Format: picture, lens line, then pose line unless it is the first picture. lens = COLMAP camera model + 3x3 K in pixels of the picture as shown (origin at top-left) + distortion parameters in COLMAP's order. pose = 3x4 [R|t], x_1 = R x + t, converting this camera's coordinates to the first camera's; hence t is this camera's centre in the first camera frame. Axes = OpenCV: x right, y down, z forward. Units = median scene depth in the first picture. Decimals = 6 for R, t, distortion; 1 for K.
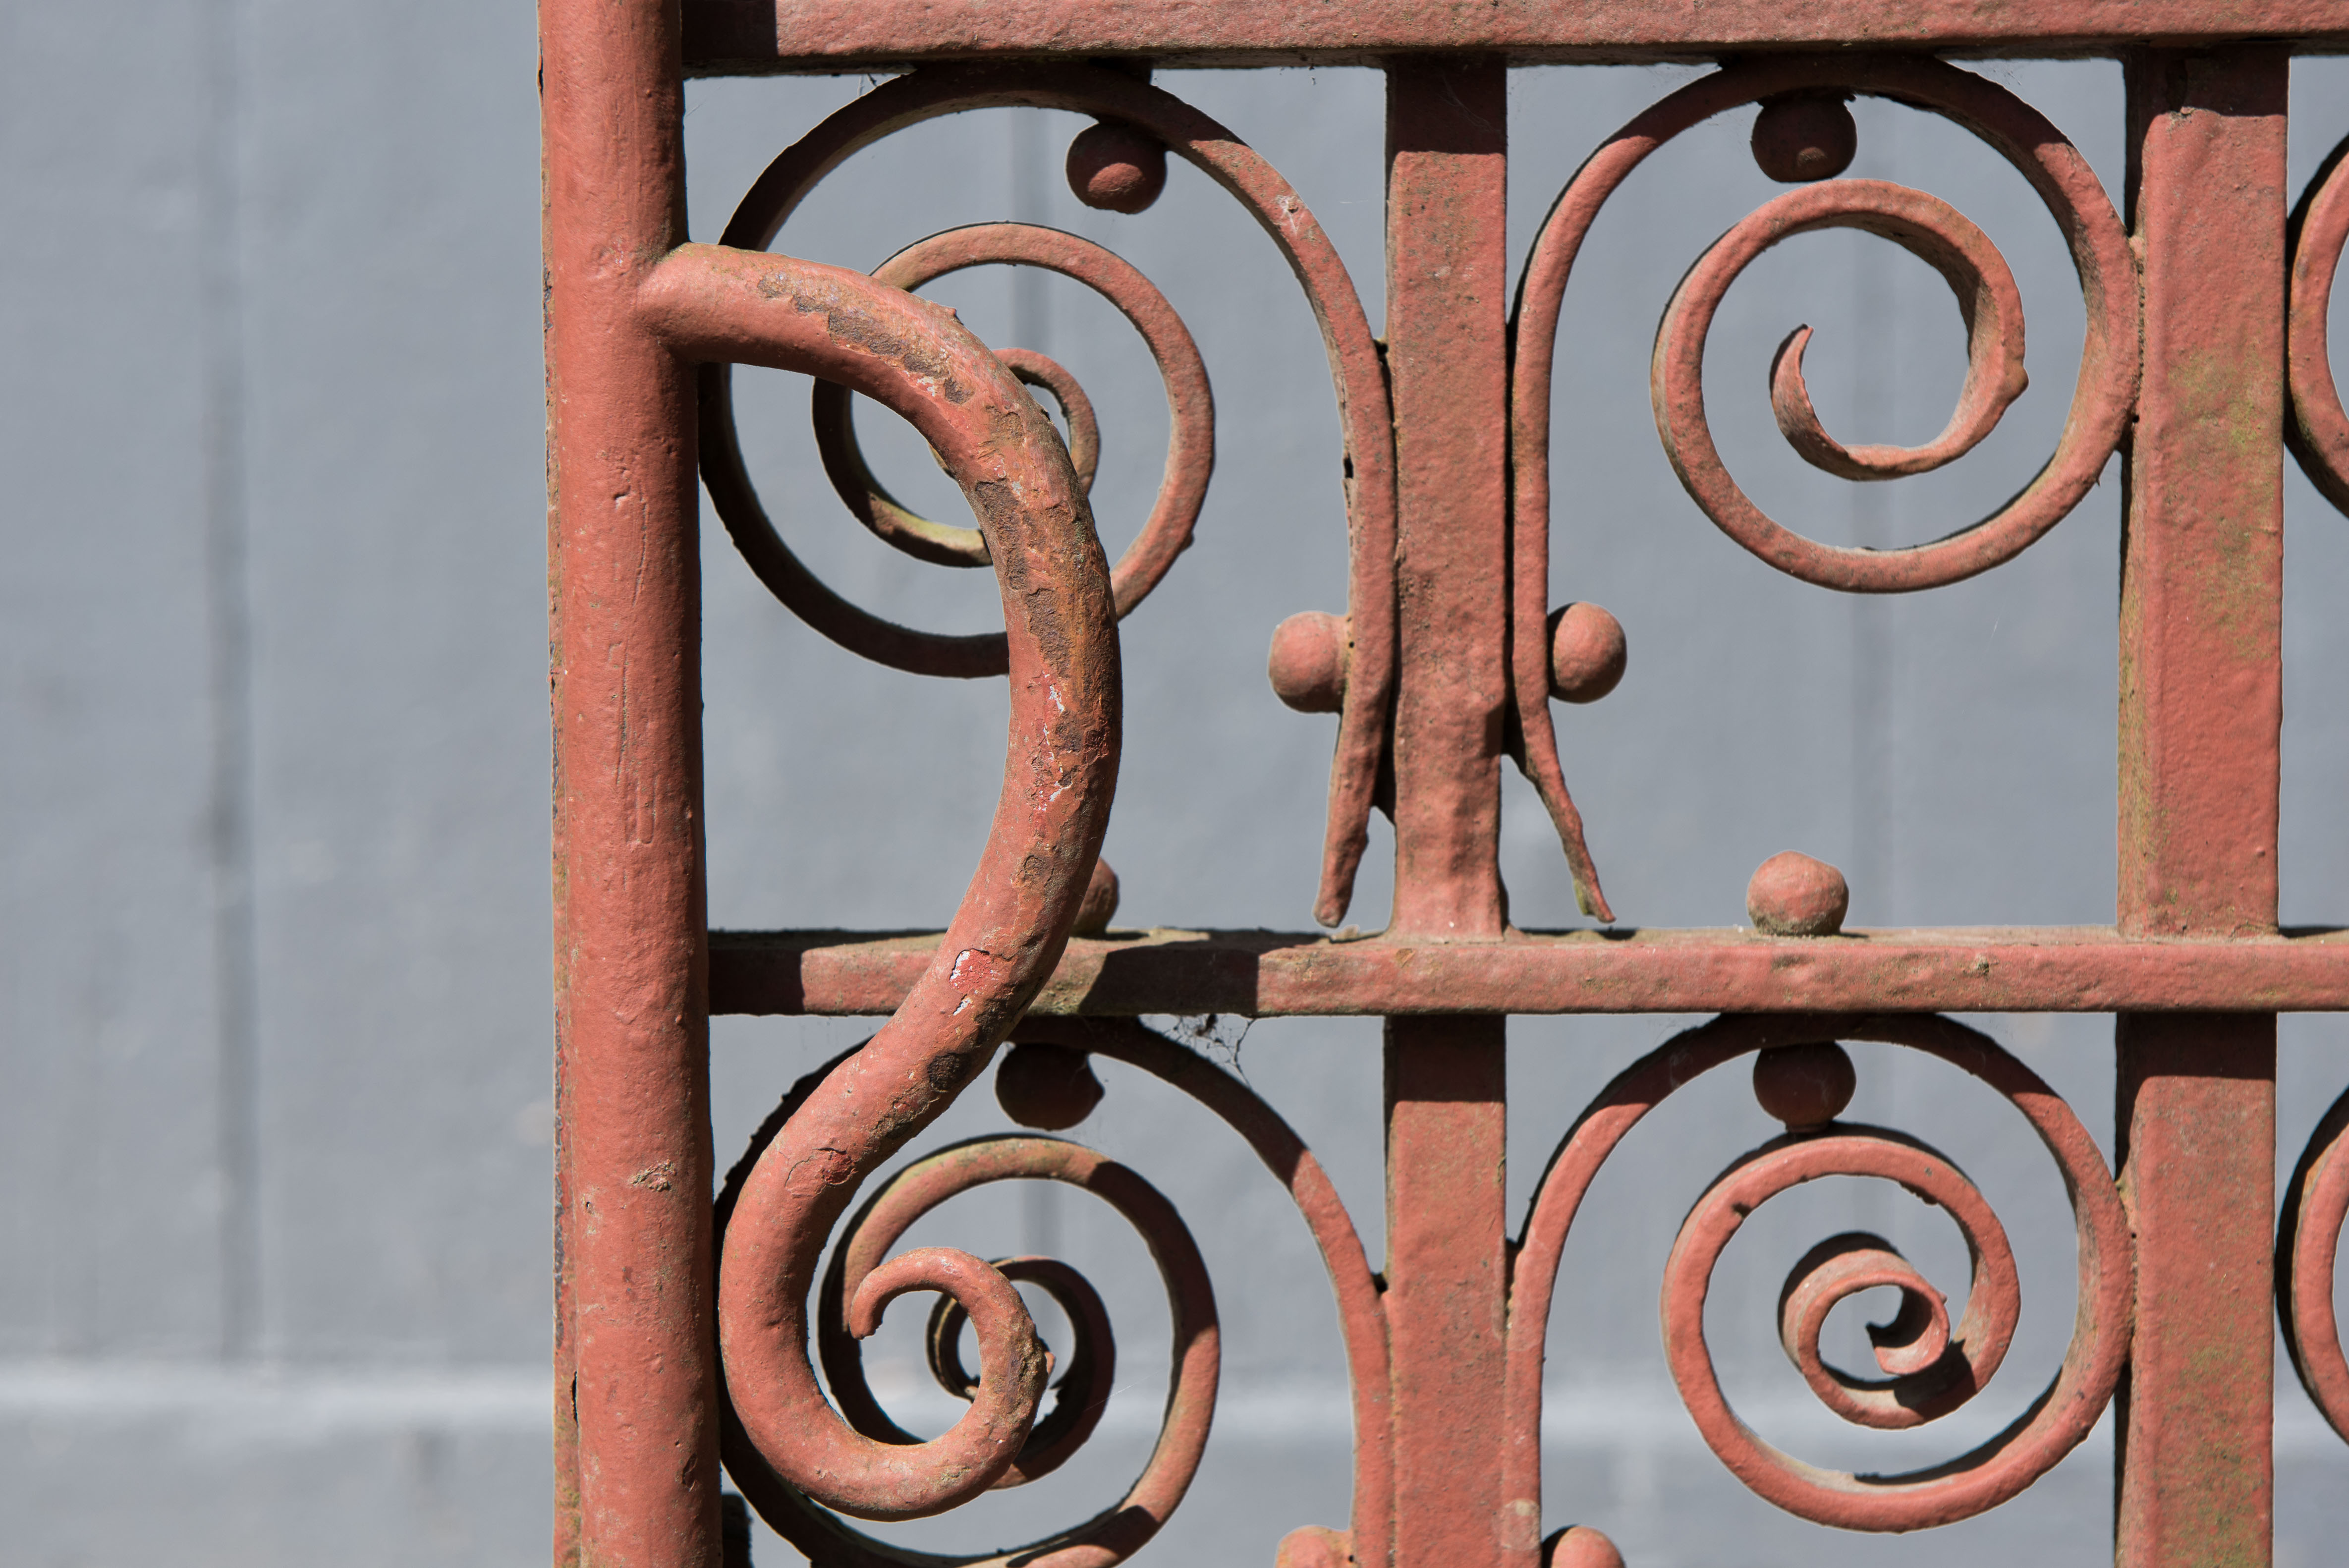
lens RADIAL K [[4536.5, 0, 1174.5], [0, 4536.5, 787.7], [0, 0, 1]] dist [0.074243, 0.000000]
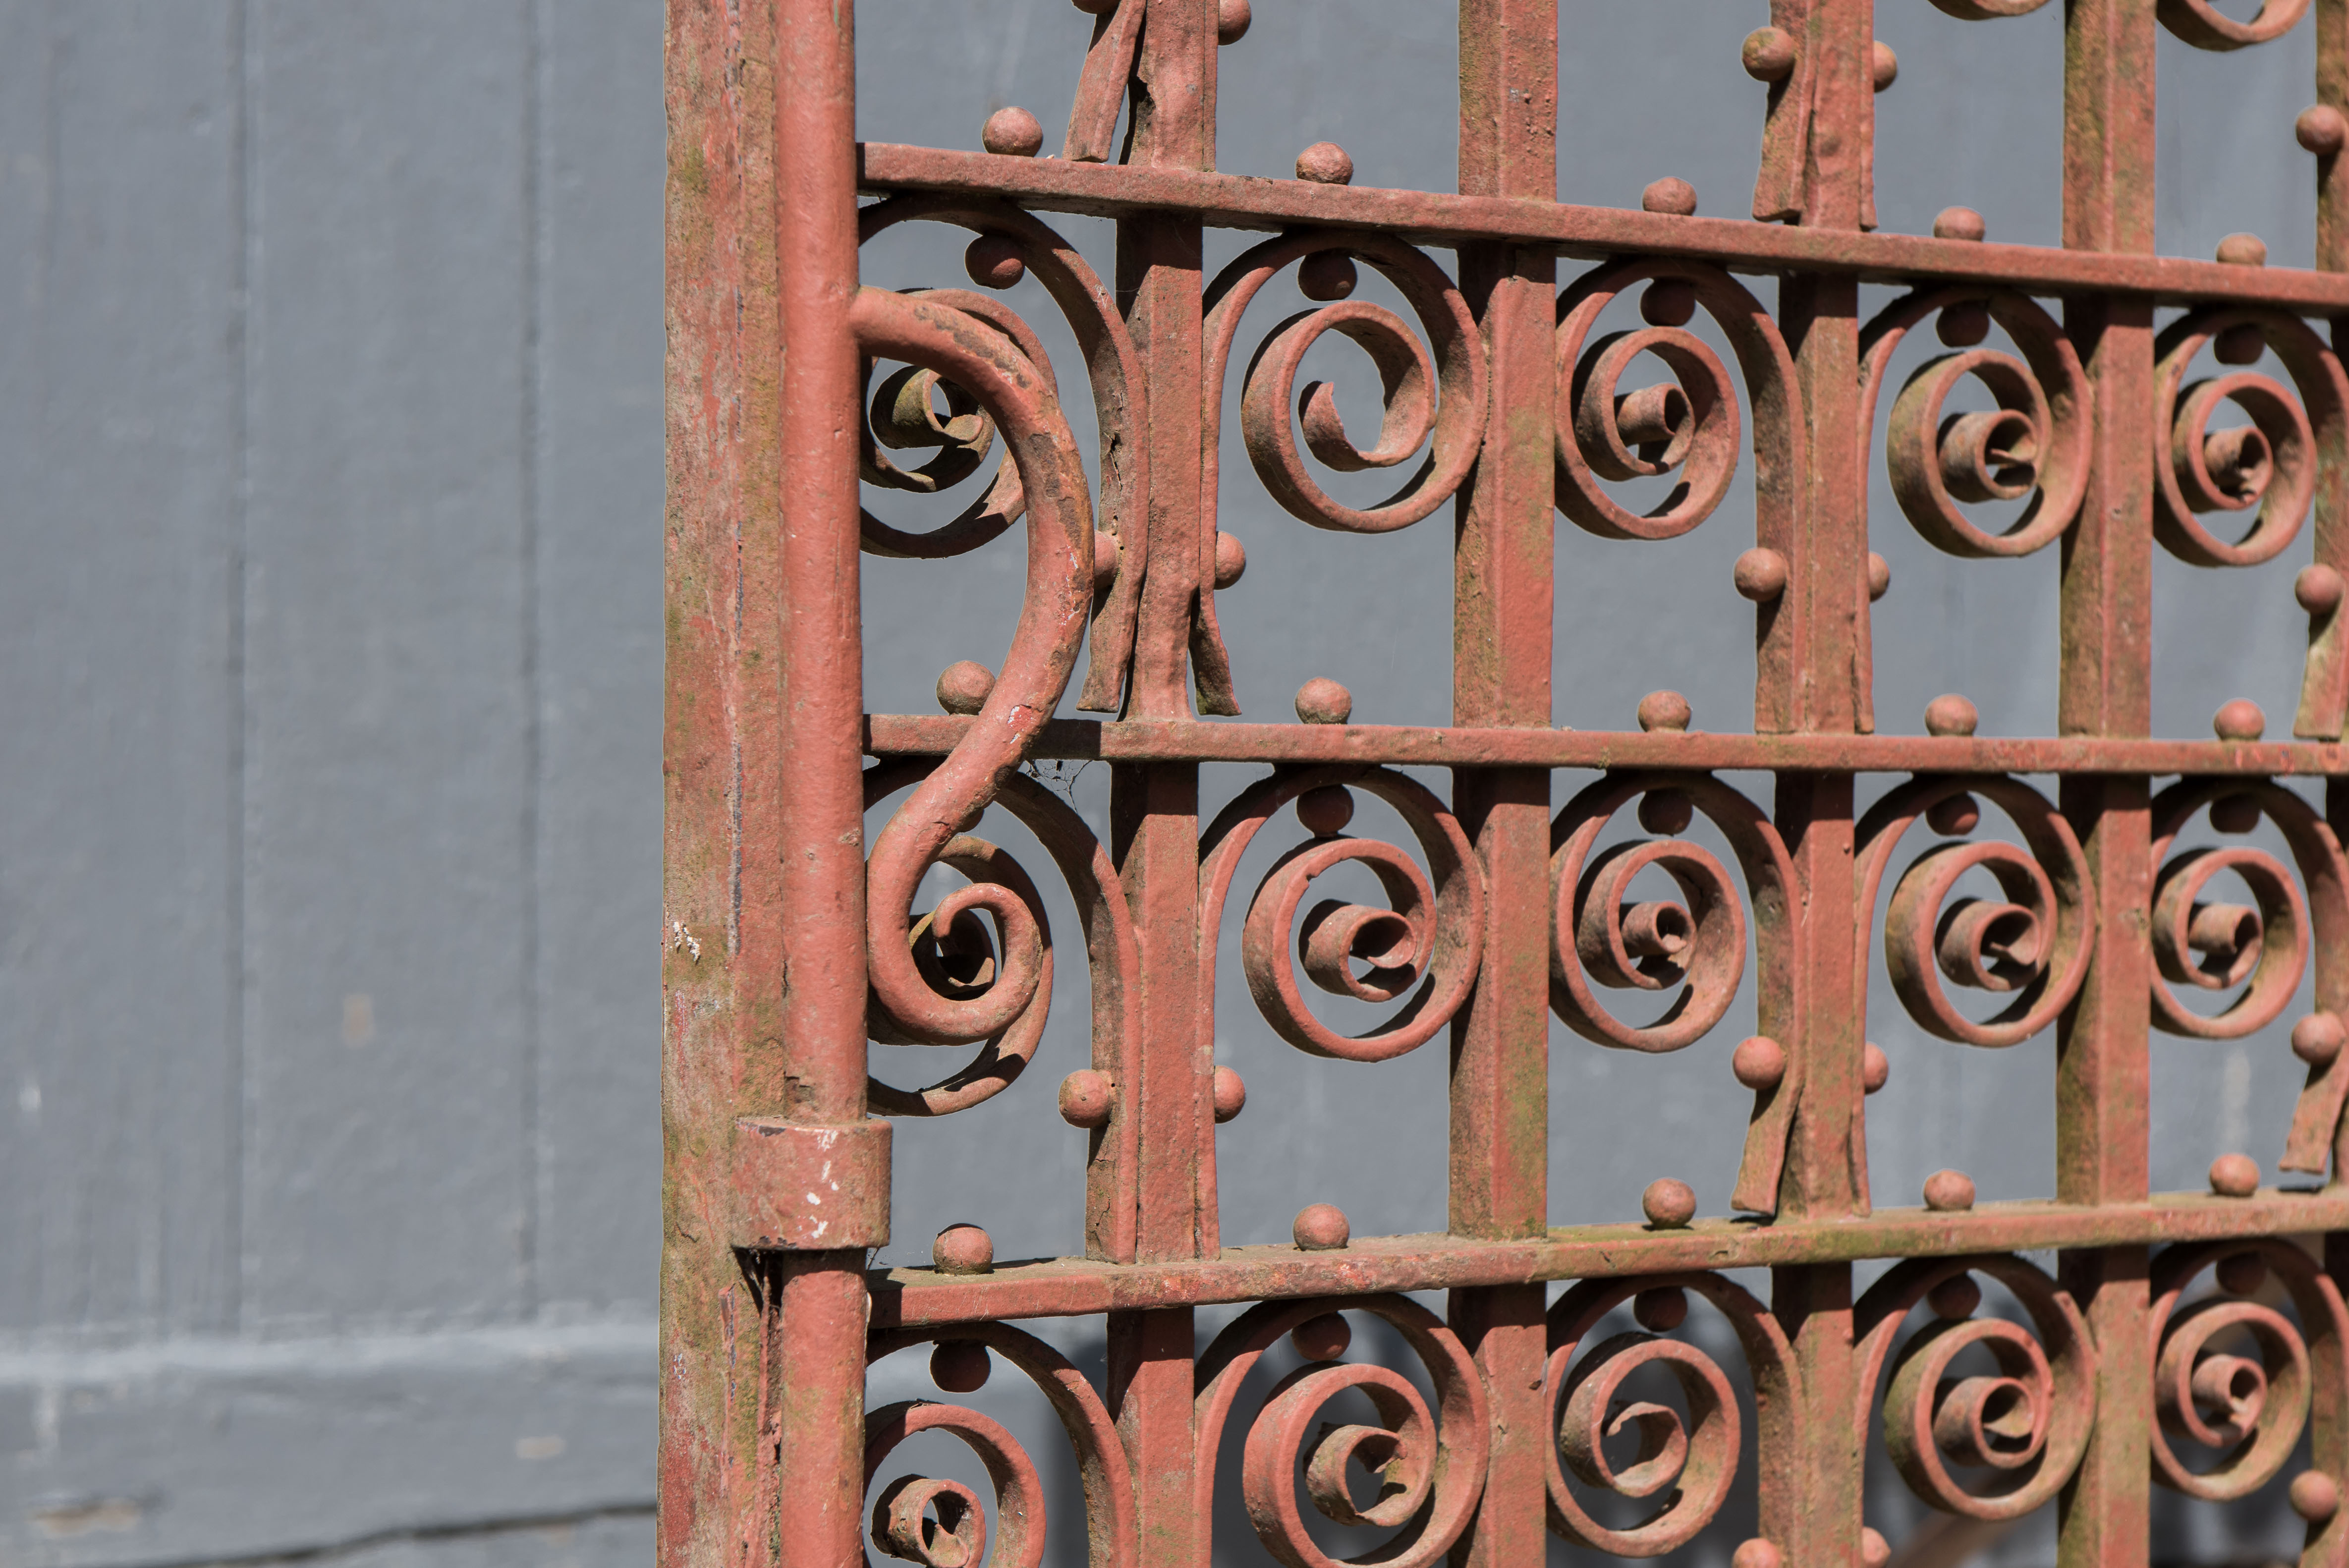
lens RADIAL K [[4536.5, 0, 1175.9], [0, 4536.5, 782.9], [0, 0, 1]] dist [0.074243, 0.000000]
pose [[0.833633, 0.015451, 0.552103, -0.898484], [0.012476, 0.998827, -0.046790, 0.139043], [-0.552178, 0.045893, 0.832462, -0.440671]]
